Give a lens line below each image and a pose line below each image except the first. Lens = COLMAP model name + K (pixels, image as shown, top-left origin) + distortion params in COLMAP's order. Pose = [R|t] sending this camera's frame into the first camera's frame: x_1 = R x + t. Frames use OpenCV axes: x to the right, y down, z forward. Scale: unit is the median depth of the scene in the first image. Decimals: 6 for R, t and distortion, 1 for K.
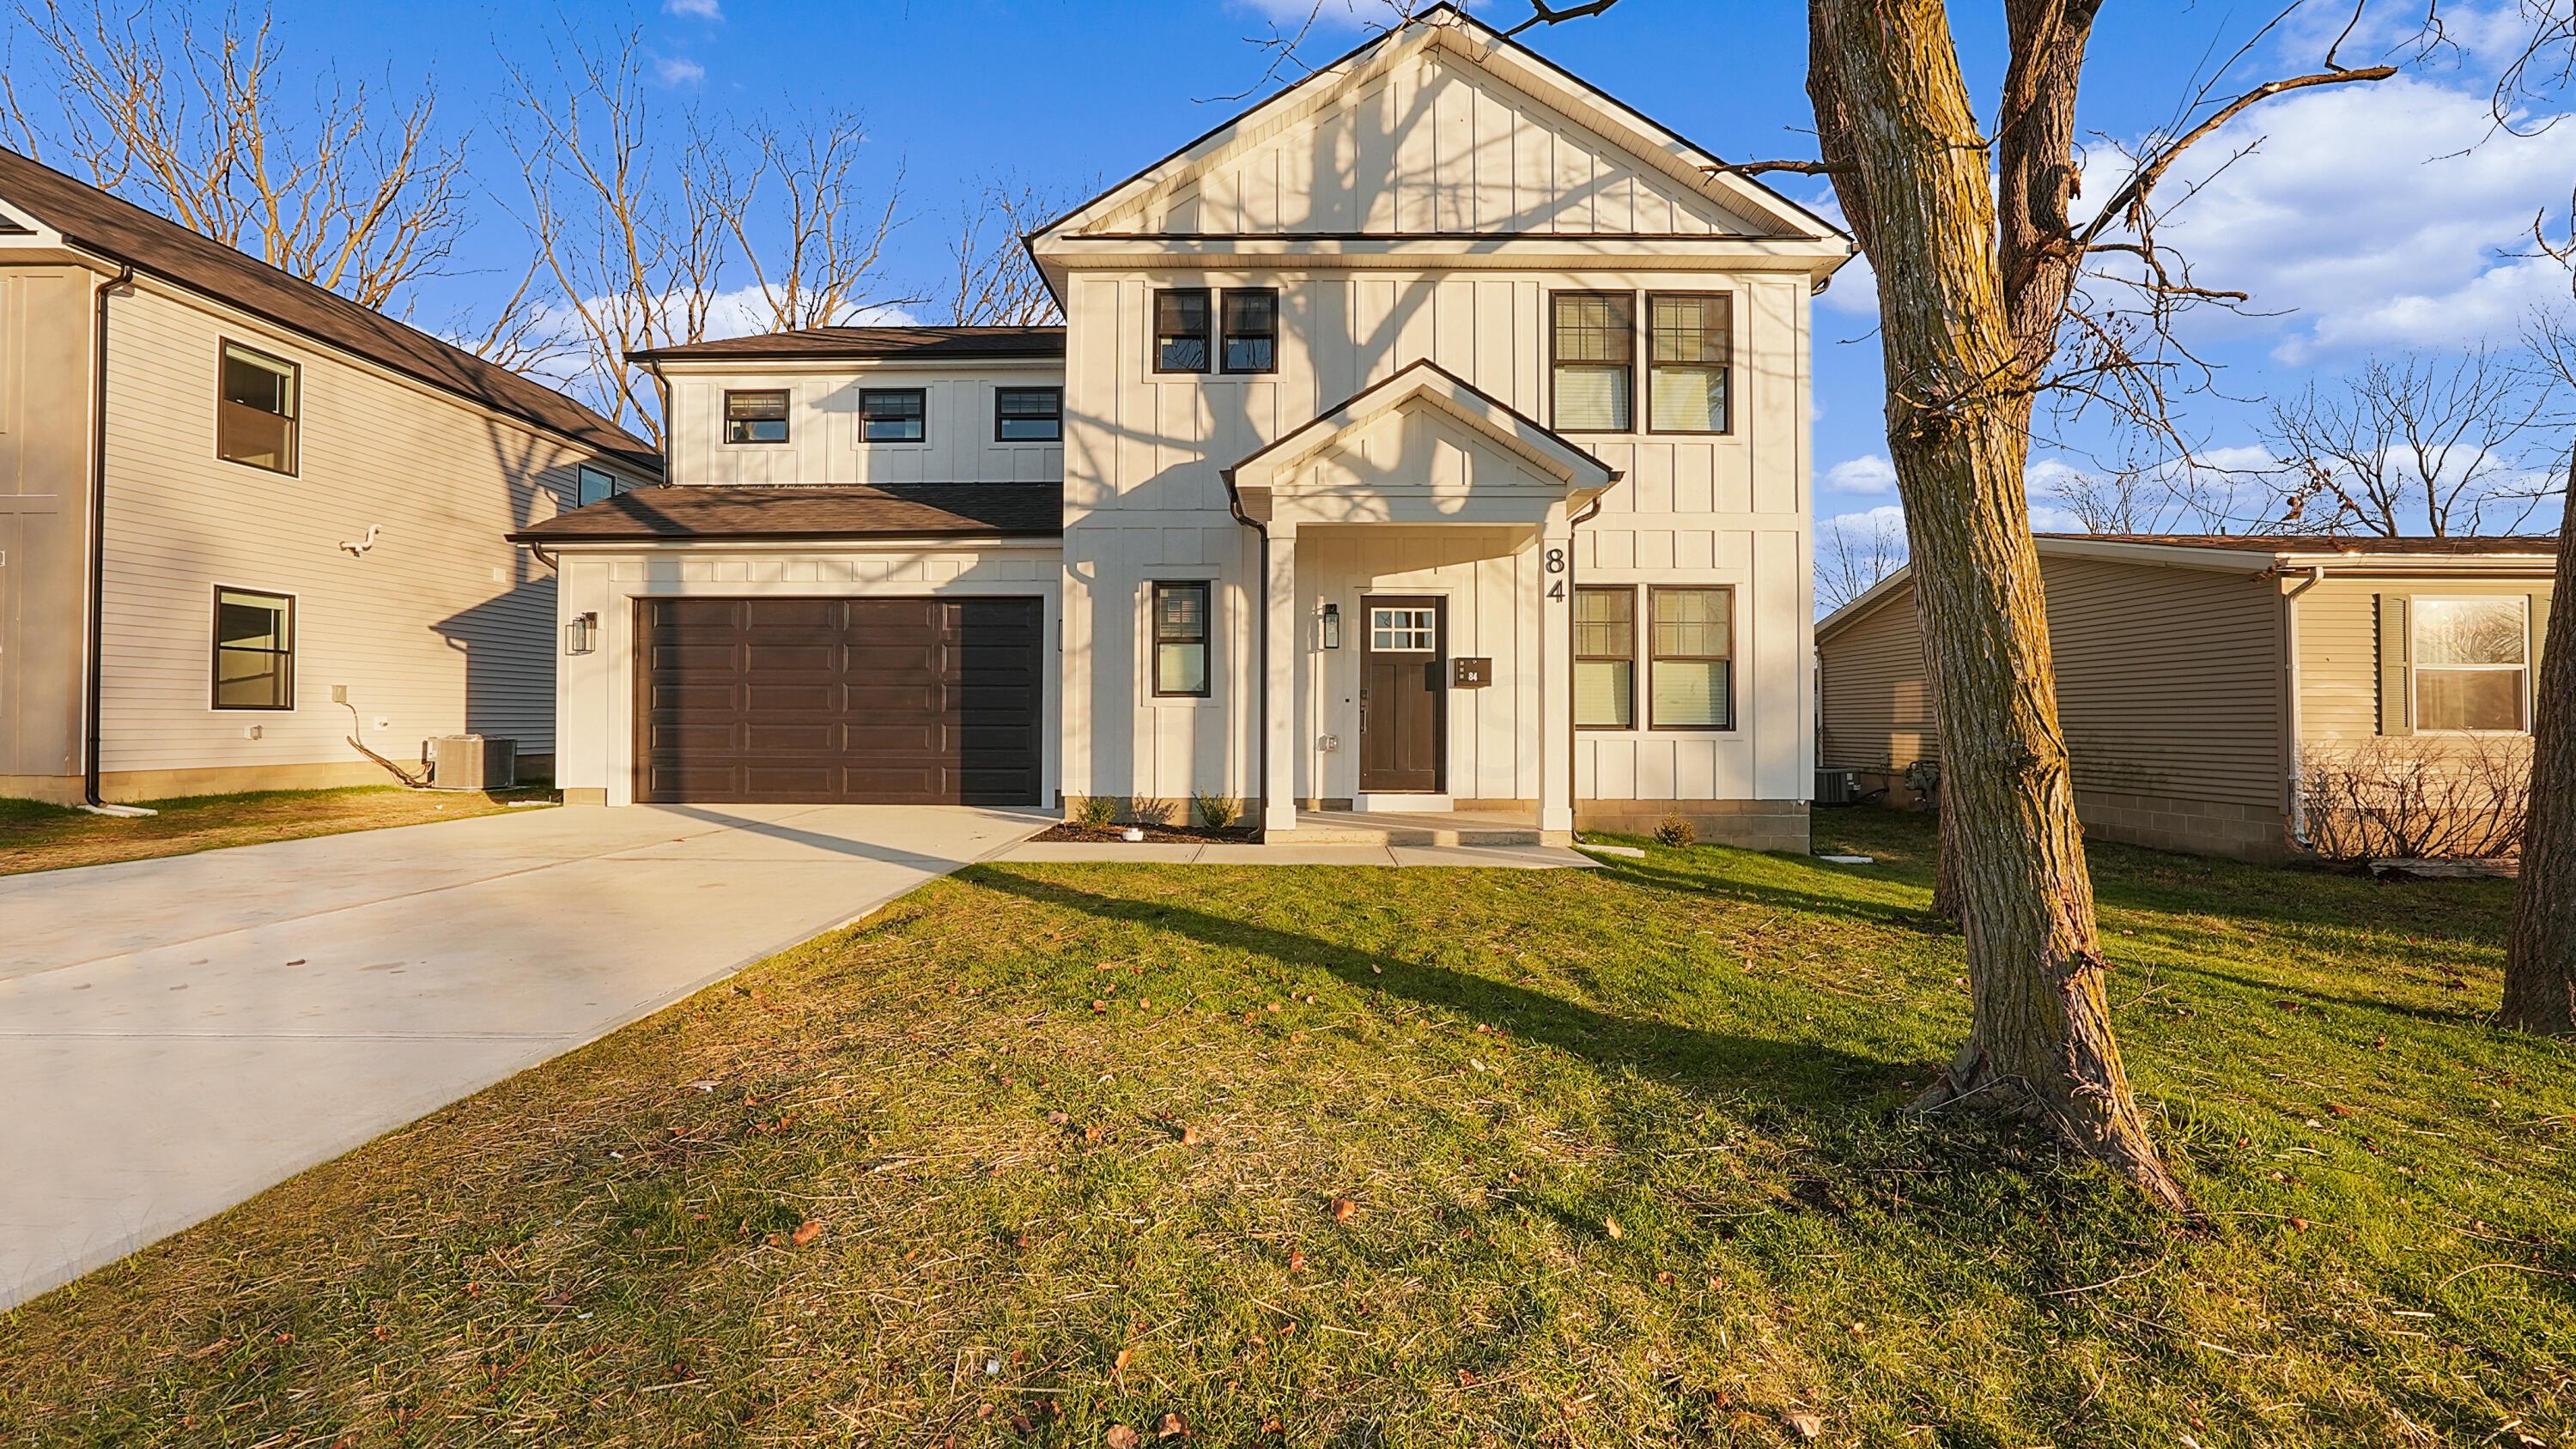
lens RADIAL K [[919.6, 0, 1285.0], [0, 919.6, 712.4], [0, 0, 1]] dist [-0.027038, -0.000061]
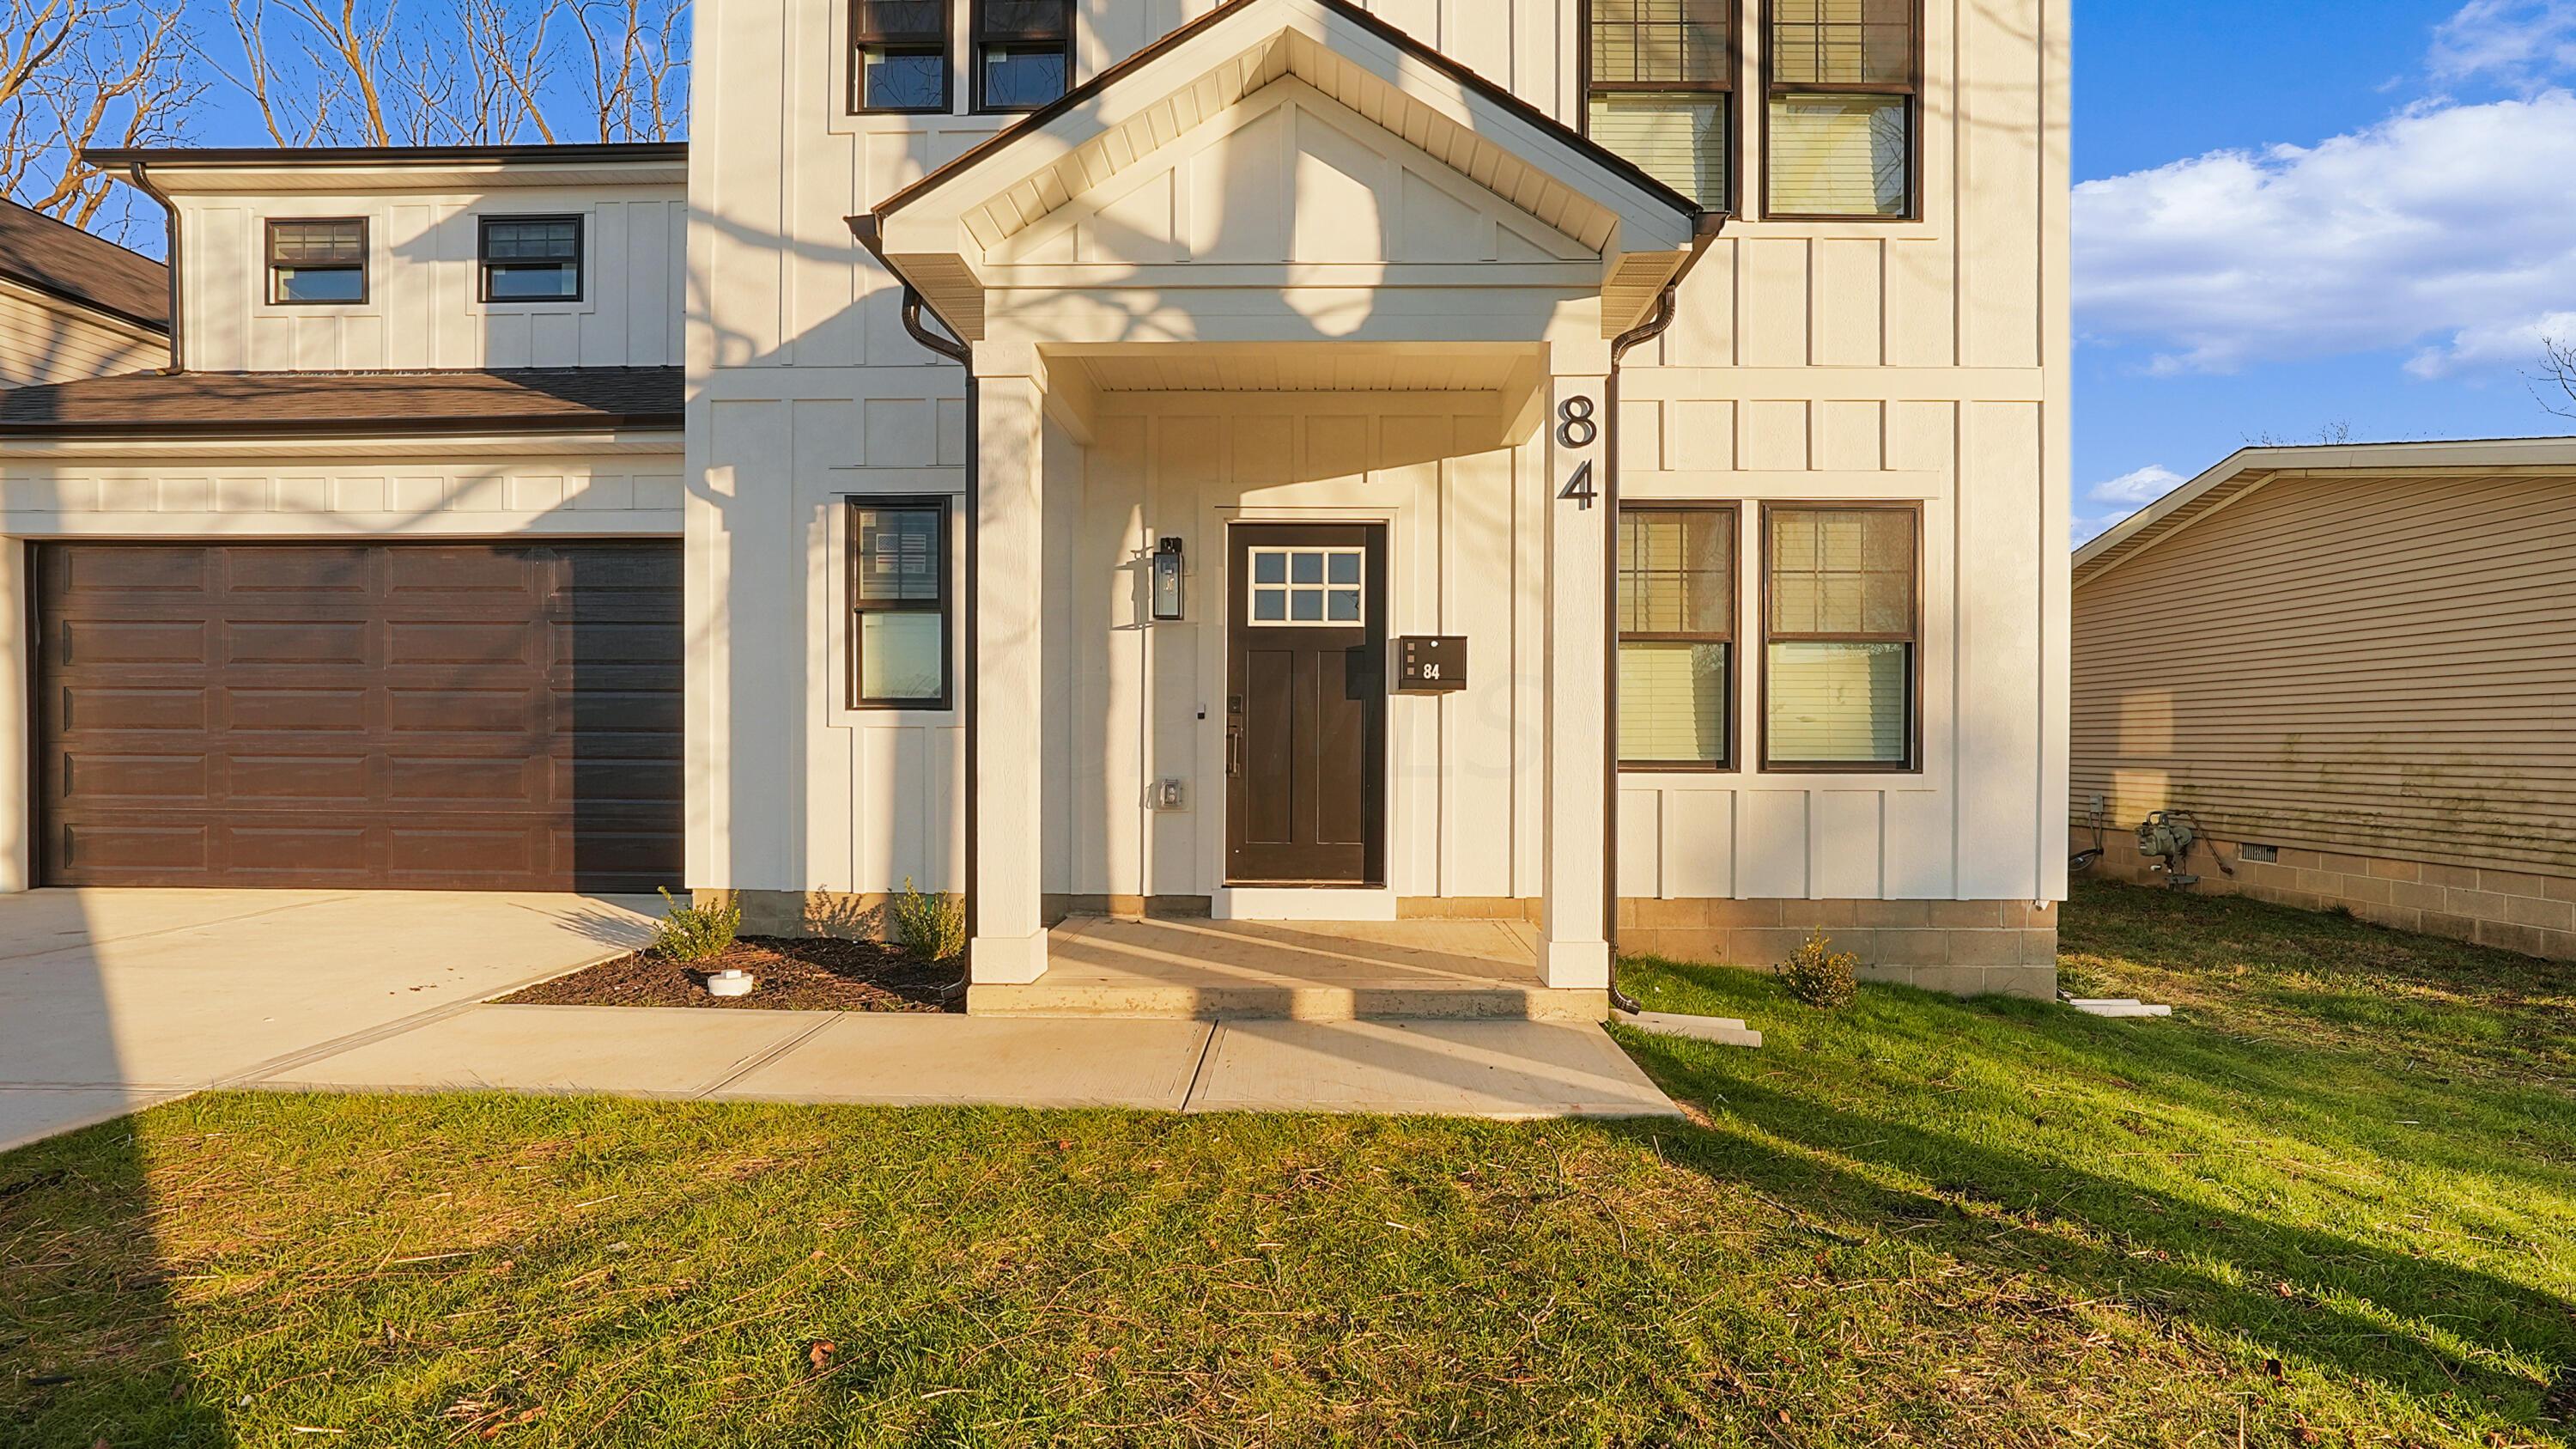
lens RADIAL K [[1033.1, 0, 1290.6], [0, 1033.1, 742.1], [0, 0, 1]] dist [-0.002423, 0.000134]
pose [[0.999810, -0.000042, -0.019511, 0.133058], [0.000326, 0.999894, 0.014543, -0.006141], [0.019508, -0.014547, 0.999704, 0.386268]]
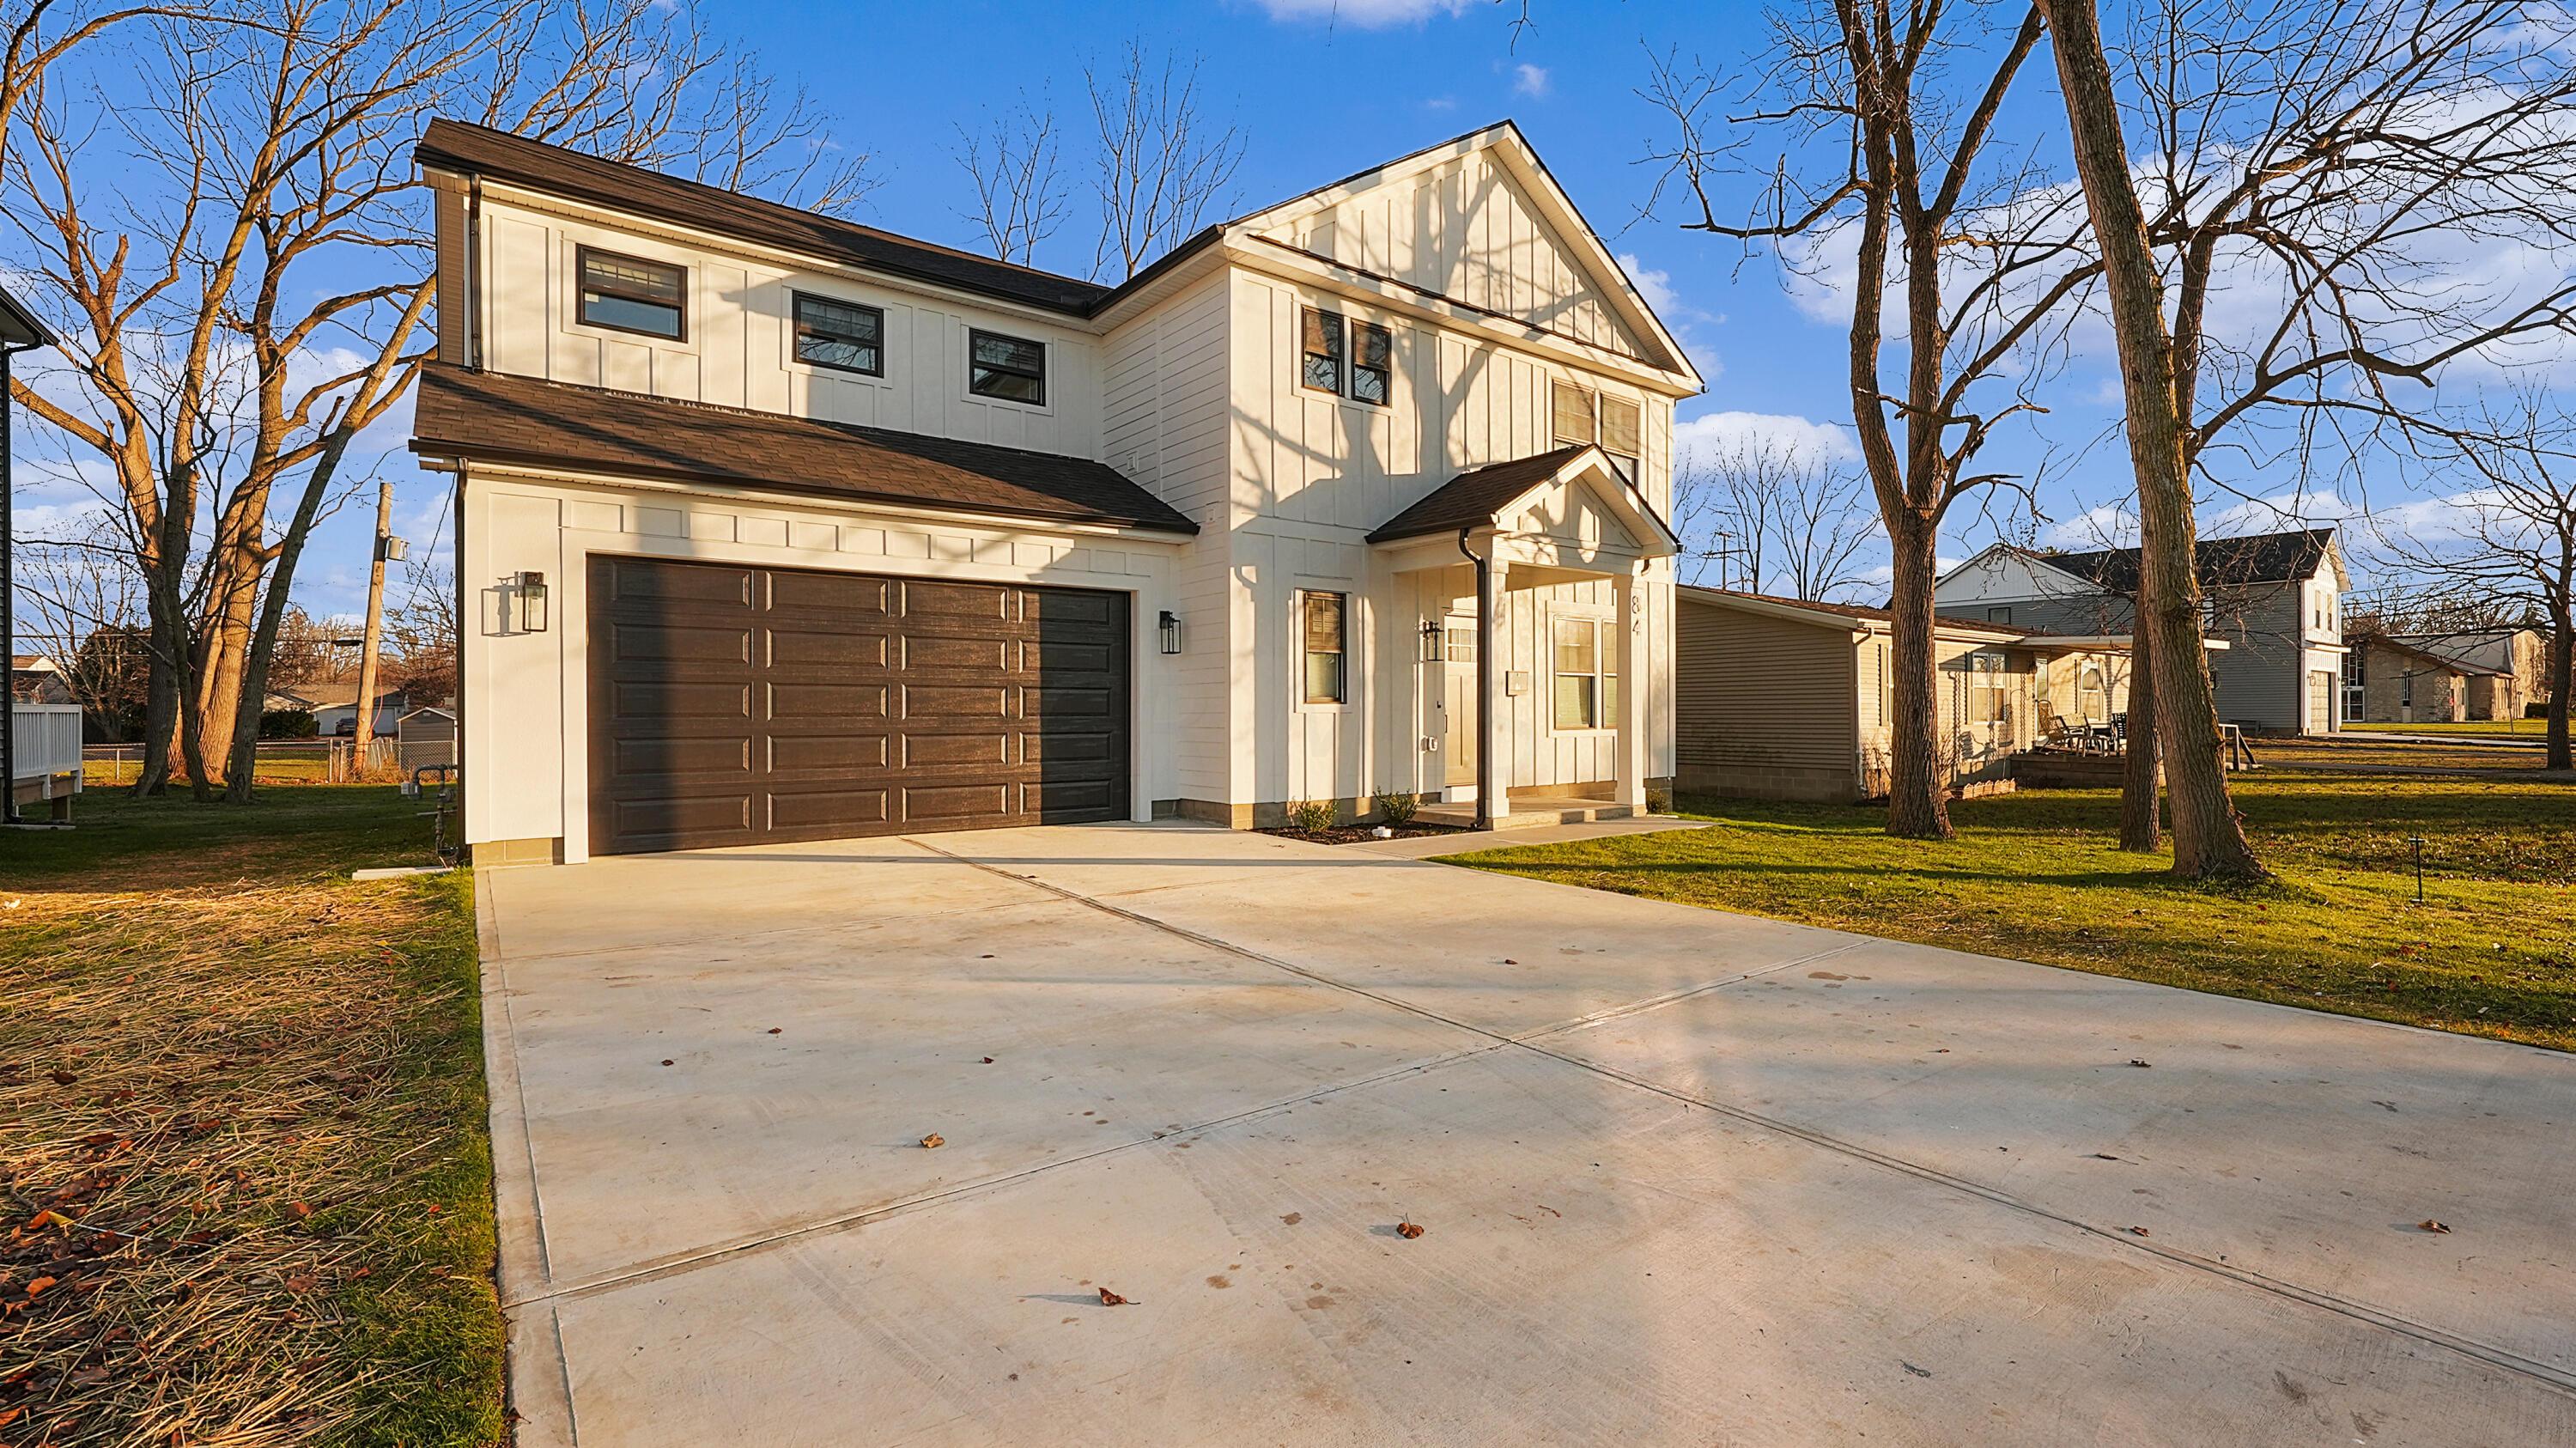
lens RADIAL K [[1090.0, 0, 1288.0], [0, 1090.0, 724.0], [0, 0, 1]] dist [-0.023677, -0.000004]
pose [[0.785145, -0.011818, 0.619199, -0.906512], [0.001156, 0.999844, 0.017617, -0.014976], [-0.619311, -0.013116, 0.785036, 0.053058]]
